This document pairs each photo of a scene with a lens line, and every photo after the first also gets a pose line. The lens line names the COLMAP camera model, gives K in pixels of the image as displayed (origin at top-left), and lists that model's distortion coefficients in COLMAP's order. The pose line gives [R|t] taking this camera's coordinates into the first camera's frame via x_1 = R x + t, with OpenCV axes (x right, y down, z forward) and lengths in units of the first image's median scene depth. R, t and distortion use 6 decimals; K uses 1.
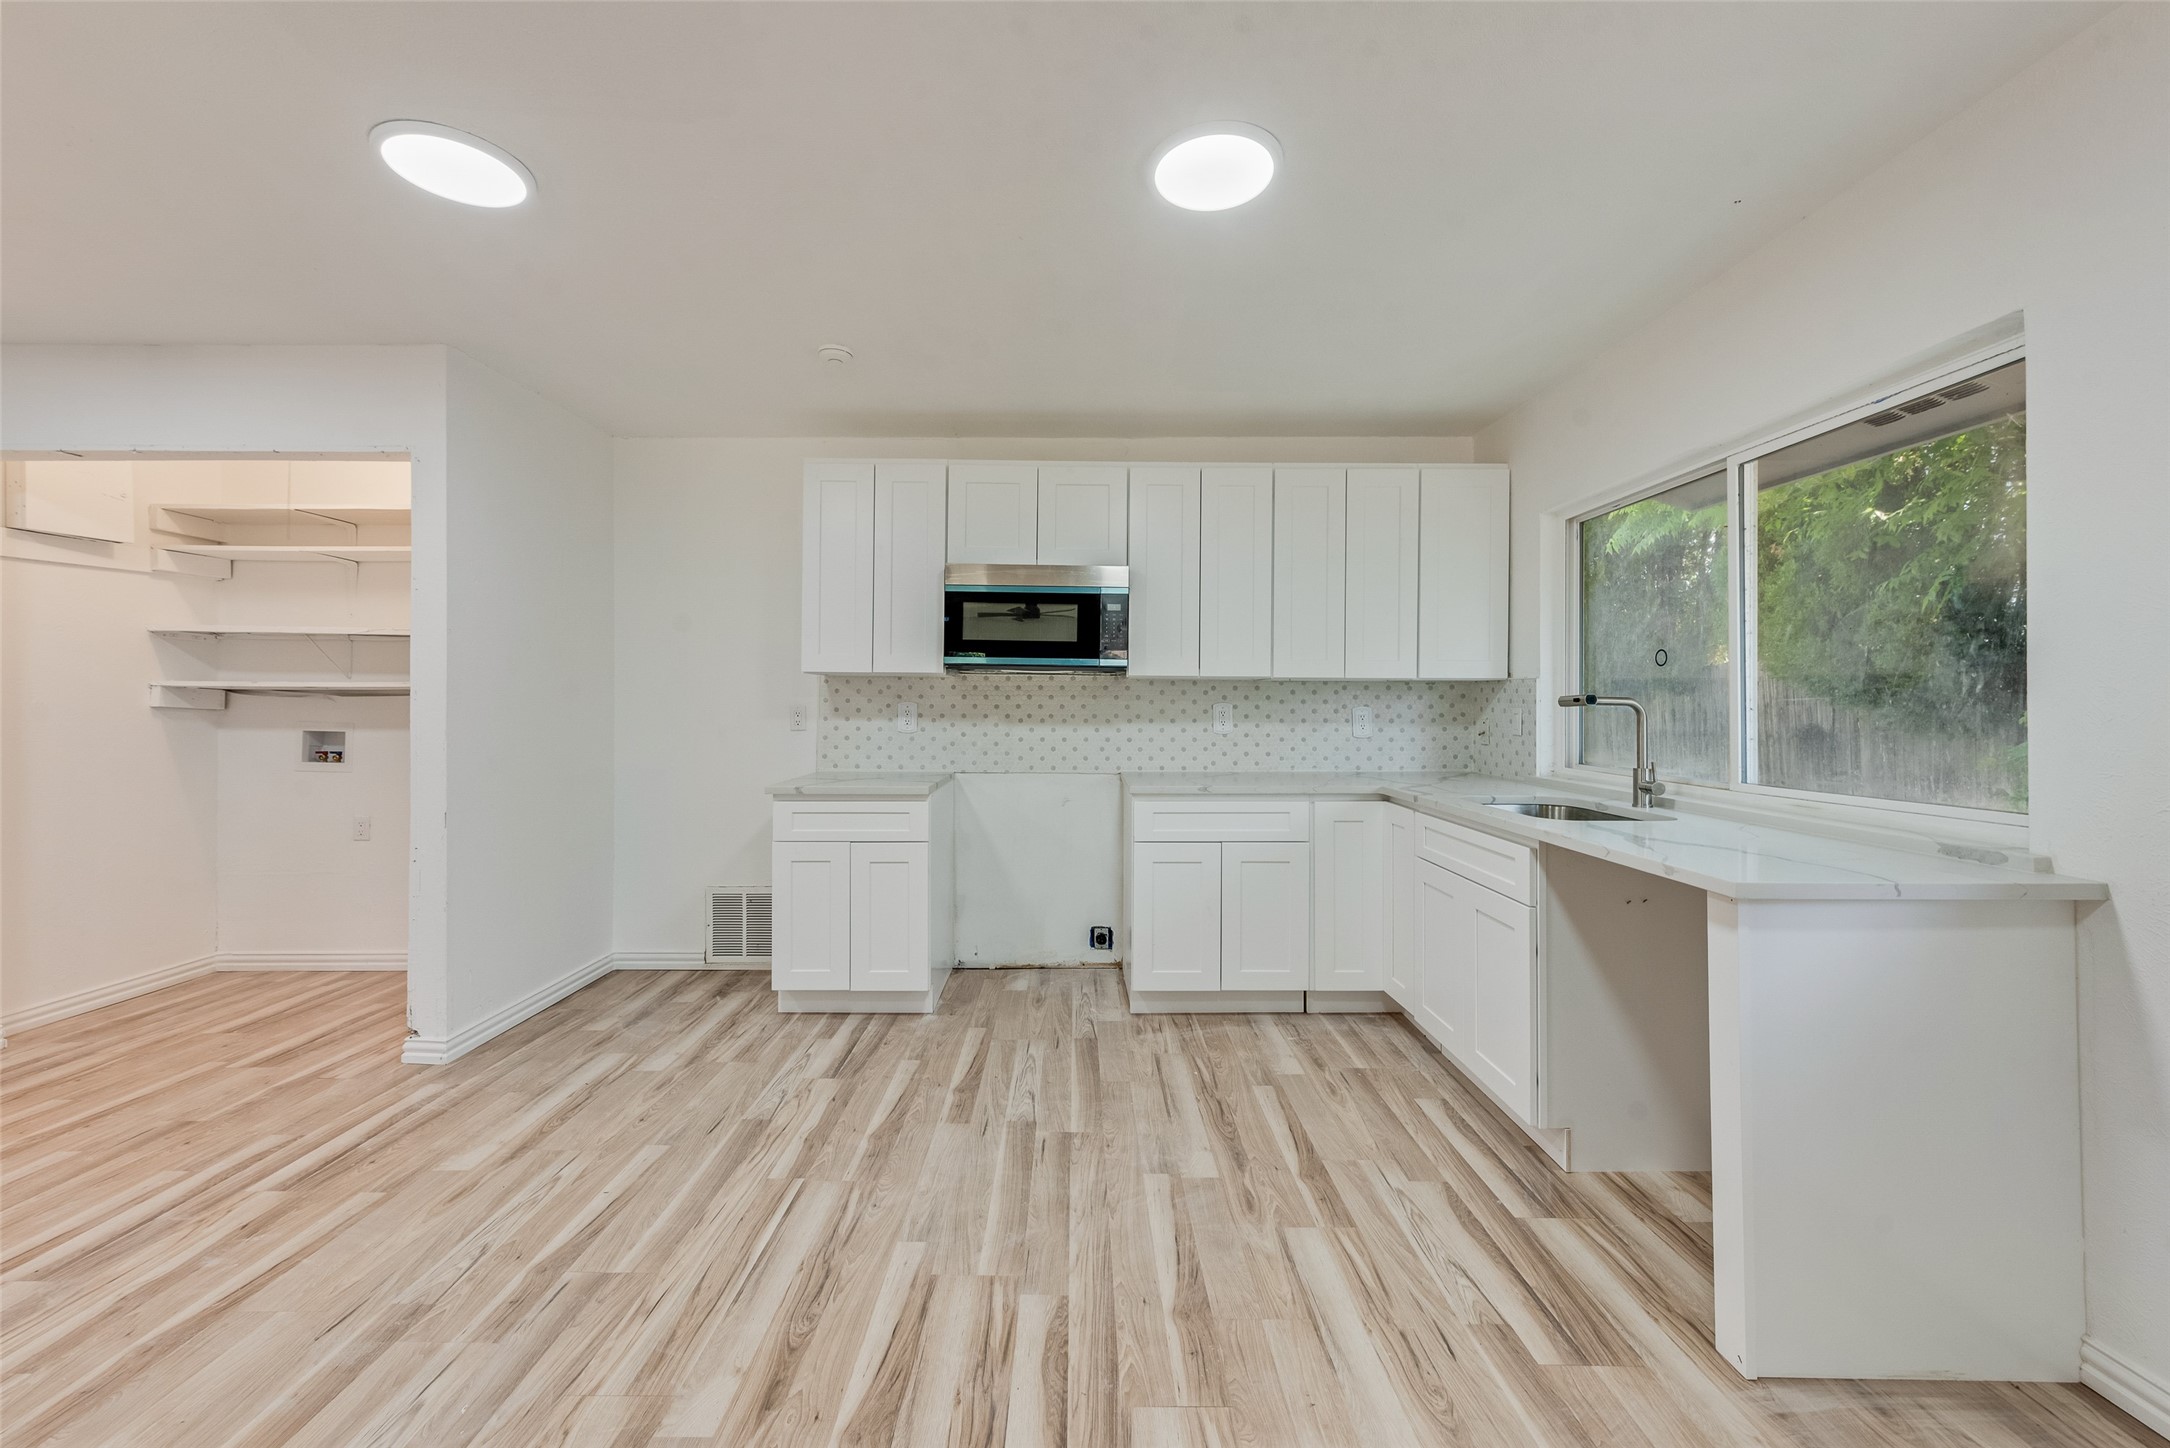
lens RADIAL K [[853.3, 0, 1074.4], [0, 853.3, 707.4], [0, 0, 1]] dist [0.007718, -0.000397]
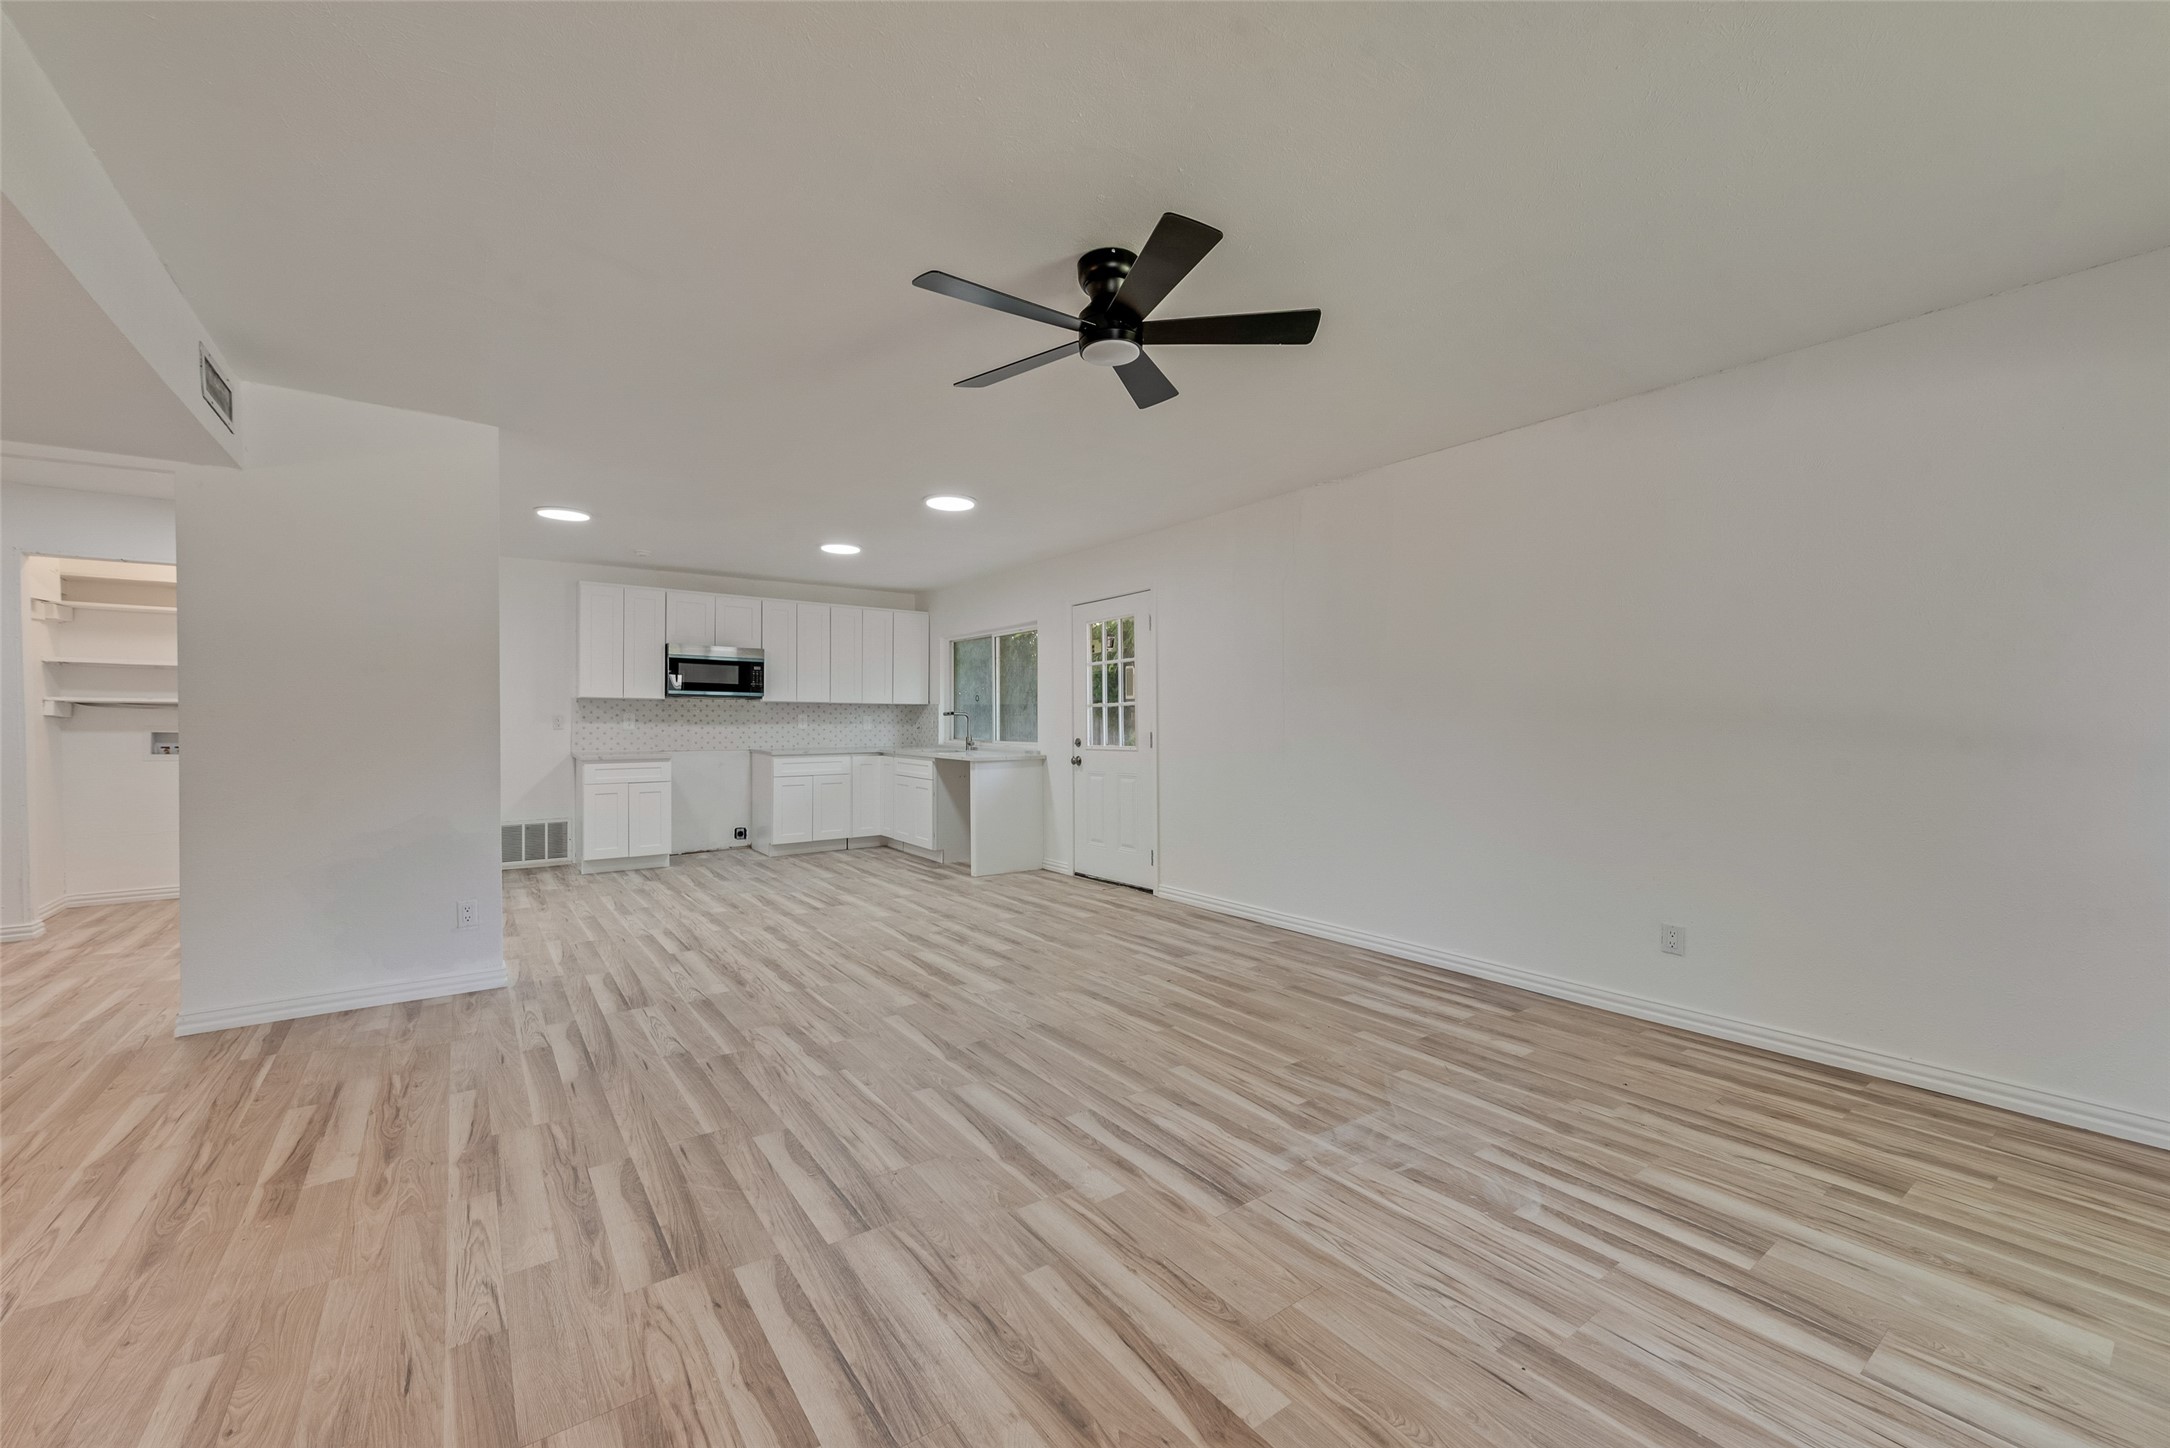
lens RADIAL K [[851.1, 0, 1085.0], [0, 851.1, 724.0], [0, 0, 1]] dist [0.009729, -0.000206]
pose [[0.803781, -0.005205, 0.594902, -0.555597], [0.000440, 0.999967, 0.008155, 0.002353], [-0.594925, -0.006293, 0.803757, -1.170801]]
